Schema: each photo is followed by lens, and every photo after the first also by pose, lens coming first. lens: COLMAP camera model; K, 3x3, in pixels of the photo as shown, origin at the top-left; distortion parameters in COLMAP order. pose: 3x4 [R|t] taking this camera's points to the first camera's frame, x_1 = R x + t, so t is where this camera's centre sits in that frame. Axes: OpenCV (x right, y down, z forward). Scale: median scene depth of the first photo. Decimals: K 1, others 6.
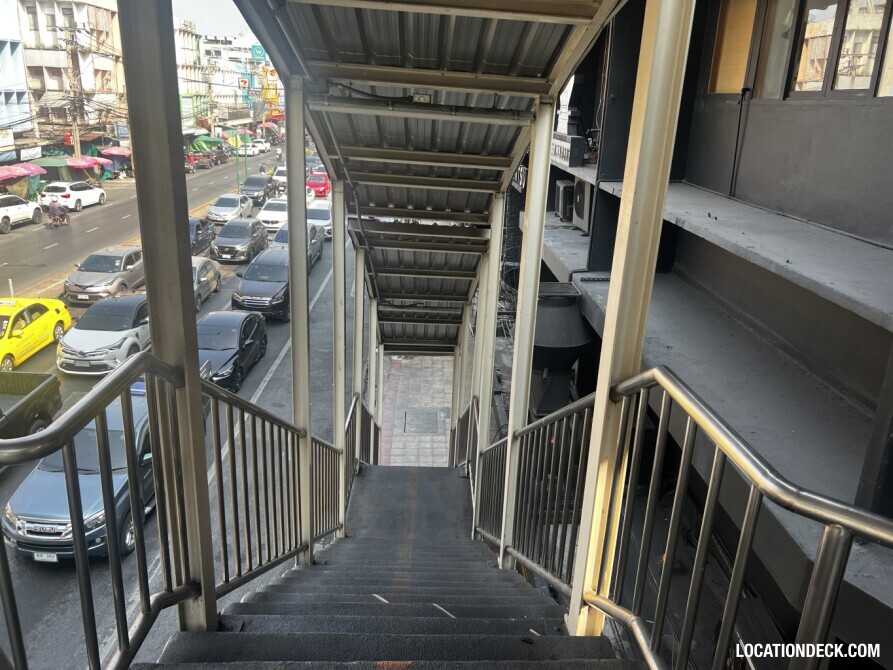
lens RADIAL K [[672.6, 0, 449.7], [0, 672.6, 338.9], [0, 0, 1]] dist [0.059824, -0.075757]
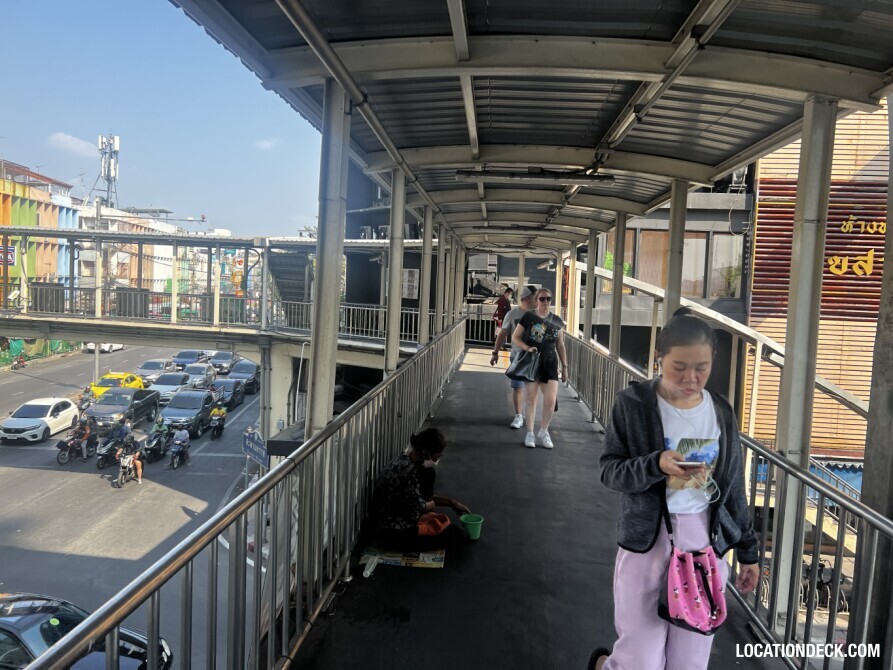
lens RADIAL K [[672.6, 0, 449.7], [0, 672.6, 338.9], [0, 0, 1]] dist [0.059824, -0.075757]
pose [[0.997559, -0.002946, 0.069768, 0.085585], [0.020629, 0.966948, -0.254136, 0.158216], [-0.066714, 0.254955, 0.964649, -0.444301]]
